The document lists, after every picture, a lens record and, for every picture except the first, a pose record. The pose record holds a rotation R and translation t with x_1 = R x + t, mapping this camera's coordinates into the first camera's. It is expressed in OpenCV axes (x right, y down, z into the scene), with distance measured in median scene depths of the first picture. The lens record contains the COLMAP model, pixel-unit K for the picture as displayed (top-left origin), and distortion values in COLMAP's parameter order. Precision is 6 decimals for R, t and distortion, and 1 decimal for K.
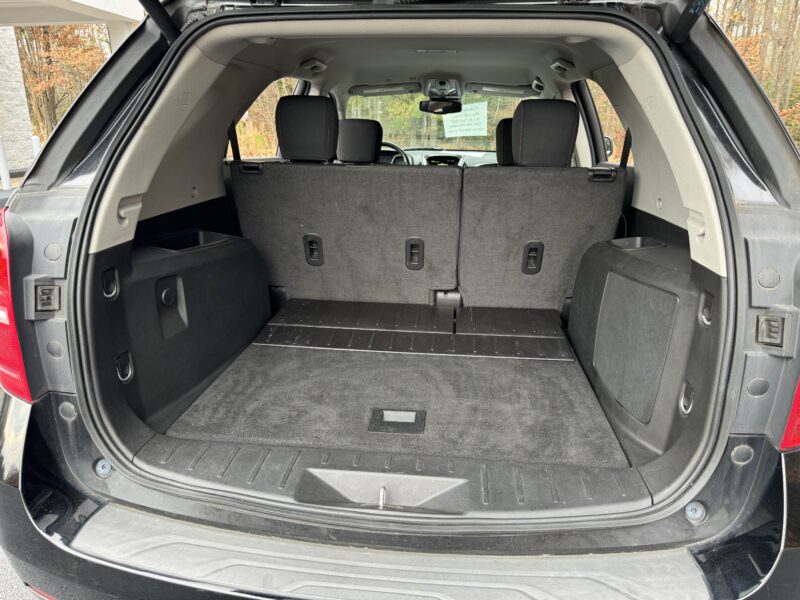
lens RADIAL K [[549.0, 0, 400.0], [0, 549.0, 300.0], [0, 0, 1]] dist [0.096288, -0.150840]
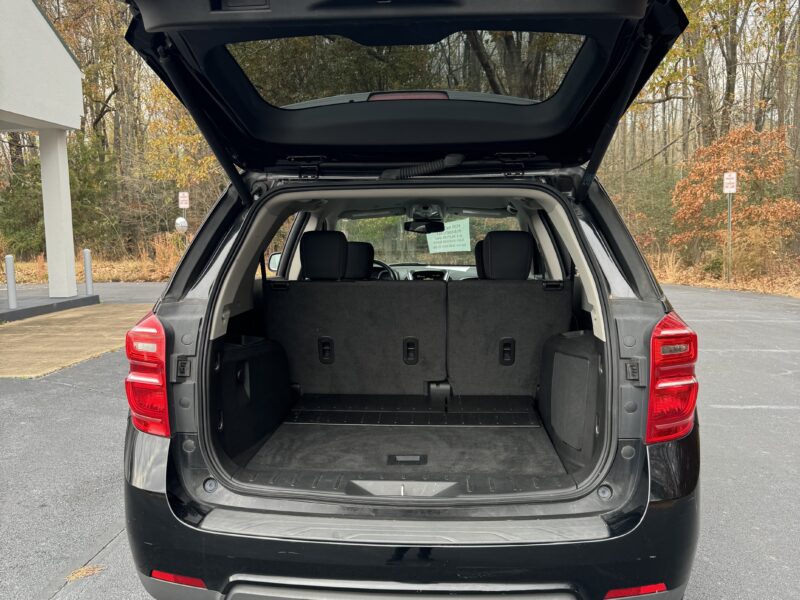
lens RADIAL K [[549.0, 0, 400.0], [0, 549.0, 300.0], [0, 0, 1]] dist [0.096288, -0.150840]
pose [[0.999510, -0.021843, 0.022412, -0.036520], [0.025922, 0.979078, -0.201828, 0.085724], [-0.017535, 0.202310, 0.979165, -0.354636]]
